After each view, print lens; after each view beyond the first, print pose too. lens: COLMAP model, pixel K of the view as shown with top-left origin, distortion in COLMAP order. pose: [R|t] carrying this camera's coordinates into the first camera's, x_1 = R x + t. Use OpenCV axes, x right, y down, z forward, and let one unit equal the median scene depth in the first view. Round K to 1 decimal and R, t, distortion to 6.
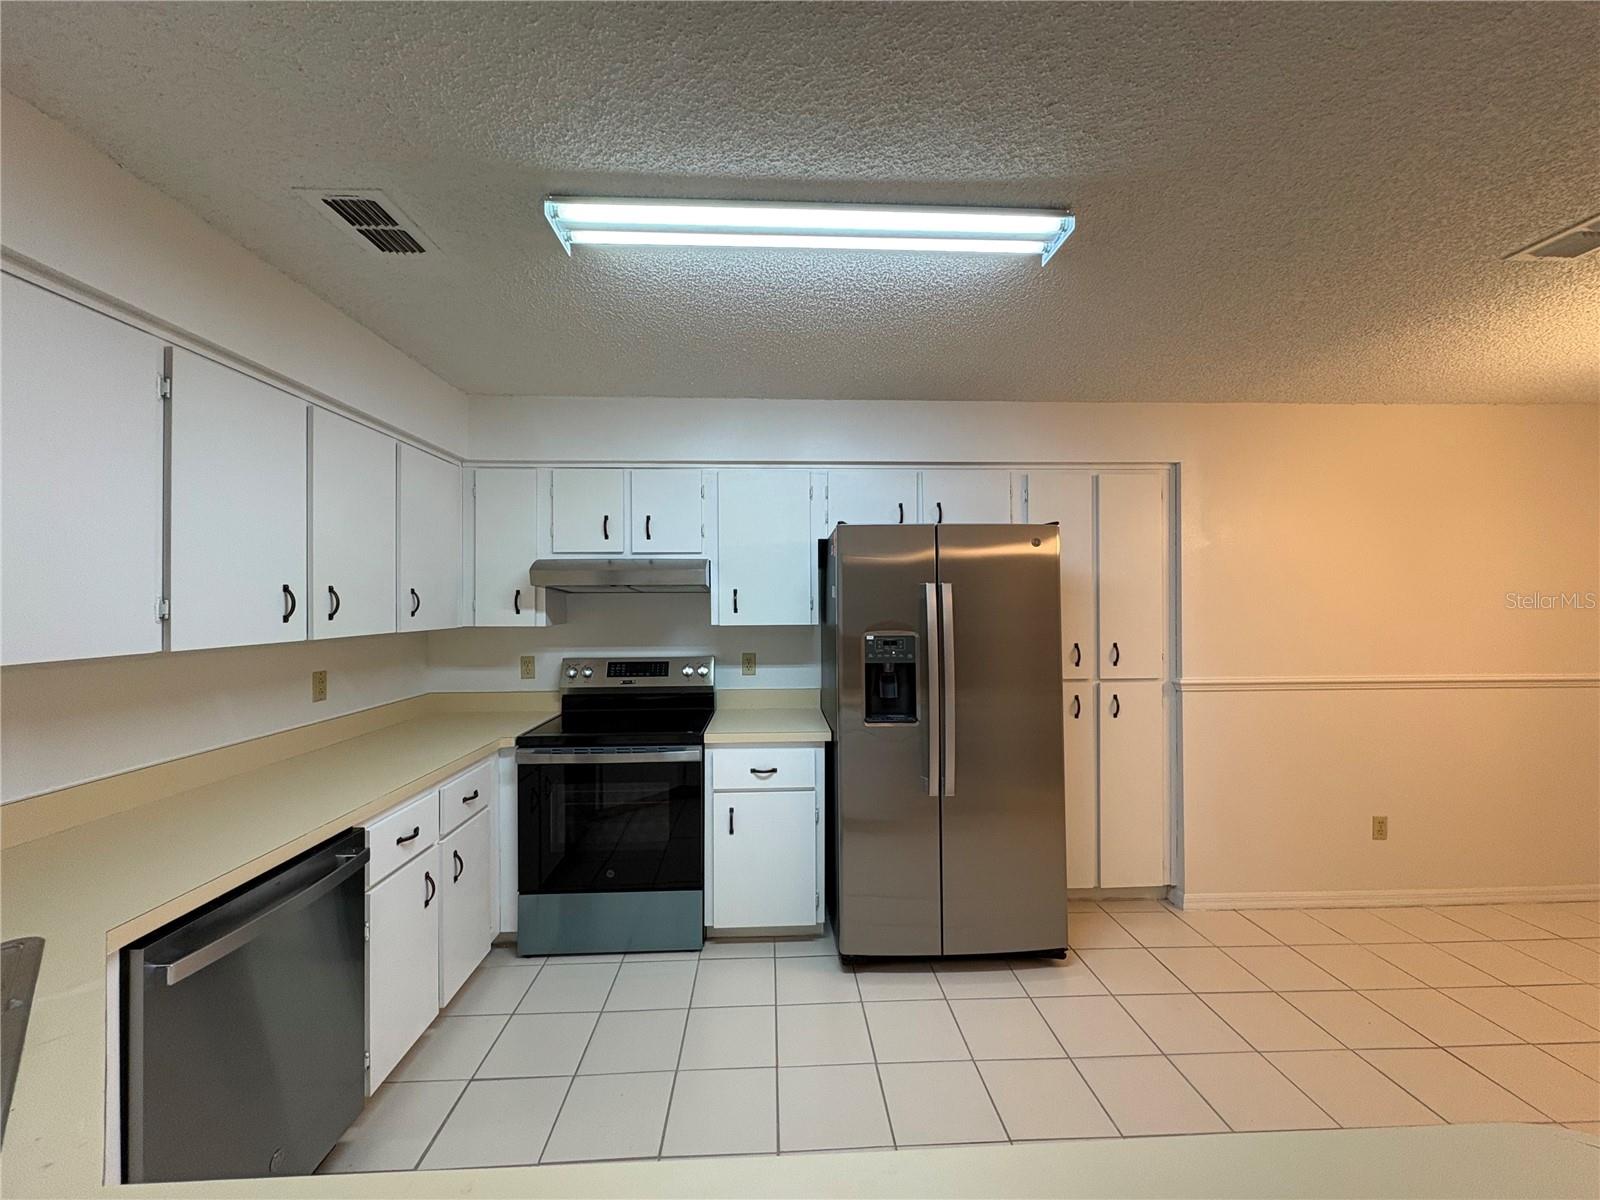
lens RADIAL K [[639.3, 0, 800.0], [0, 639.3, 600.0], [0, 0, 1]] dist [0.003290, 0.000231]
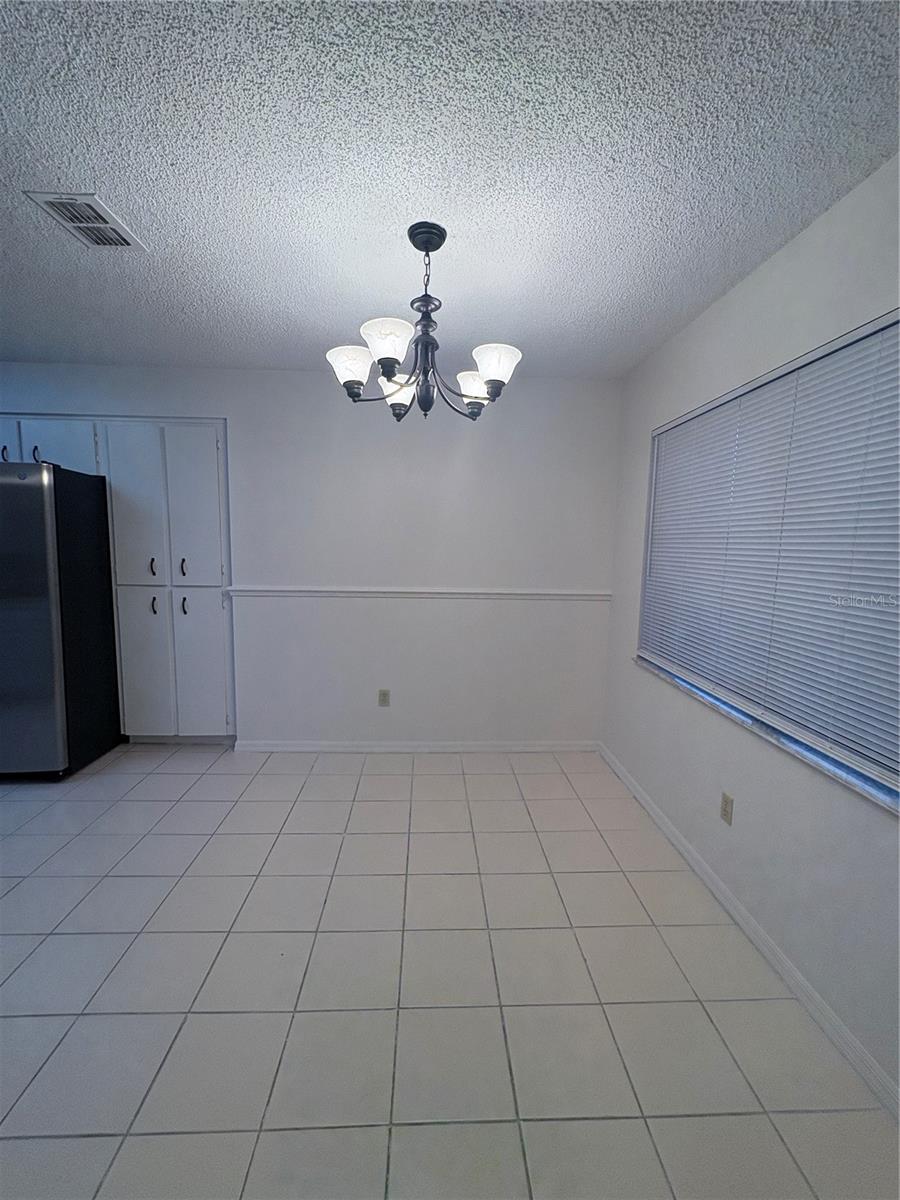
lens RADIAL K [[504.4, 0, 448.9], [0, 504.4, 600.3], [0, 0, 1]] dist [0.001199, 0.000172]
pose [[0.999752, 0.022277, -0.000754, 1.083778], [-0.022007, 0.991854, 0.125467, 0.010233], [0.003542, -0.125420, 0.992097, -0.045146]]
